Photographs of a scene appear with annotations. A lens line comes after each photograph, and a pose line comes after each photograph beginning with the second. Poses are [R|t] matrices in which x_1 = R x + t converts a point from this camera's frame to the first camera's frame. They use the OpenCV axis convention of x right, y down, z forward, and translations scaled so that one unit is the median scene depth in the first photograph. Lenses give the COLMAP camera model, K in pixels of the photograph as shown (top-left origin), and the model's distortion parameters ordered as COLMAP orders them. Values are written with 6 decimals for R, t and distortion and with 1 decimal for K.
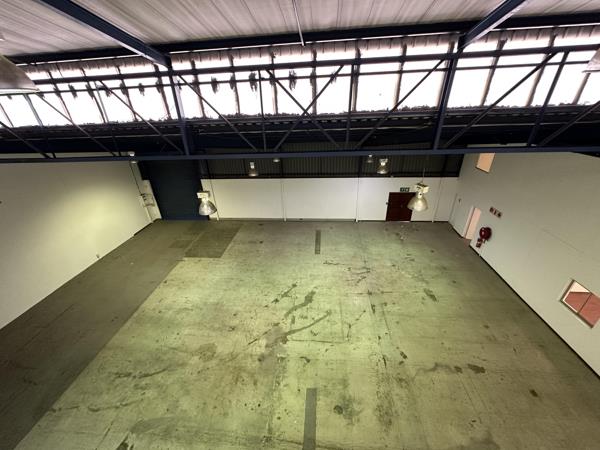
lens RADIAL K [[239.9, 0, 299.1], [0, 239.9, 227.0], [0, 0, 1]] dist [-0.002608, 0.000845]
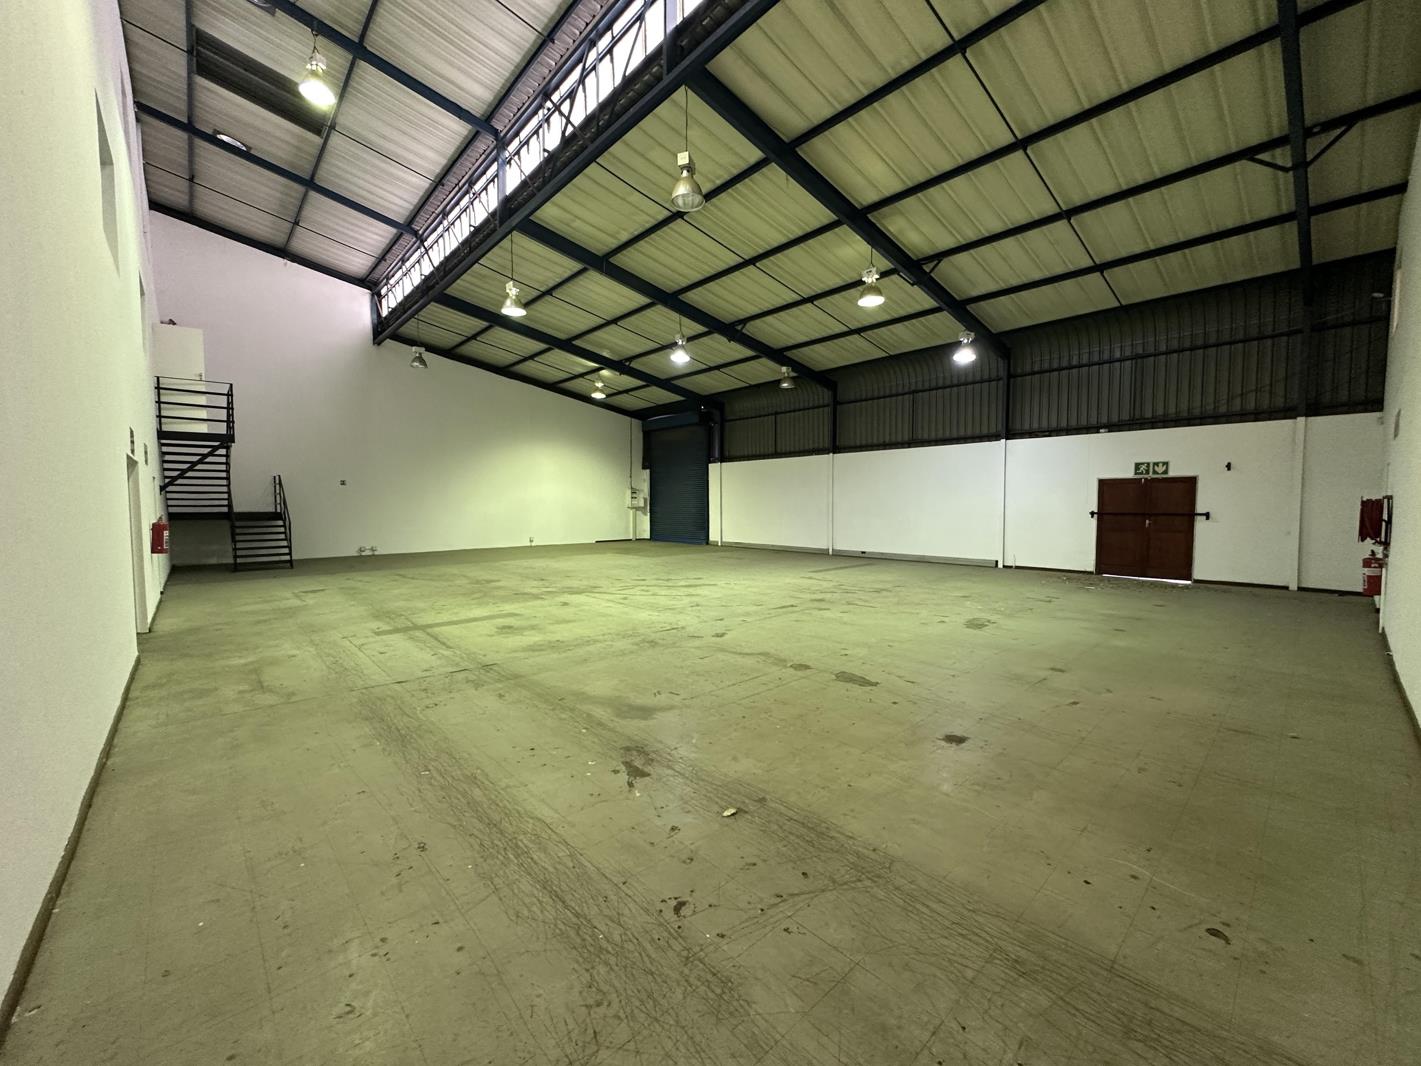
lens RADIAL K [[568.1, 0, 705.3], [0, 568.1, 536.4], [0, 0, 1]] dist [-0.002608, 0.000845]
pose [[0.738156, 0.077559, -0.670157, 0.764424], [-0.338398, 0.901928, -0.268352, 0.492652], [0.583620, 0.424865, 0.692010, 0.243726]]
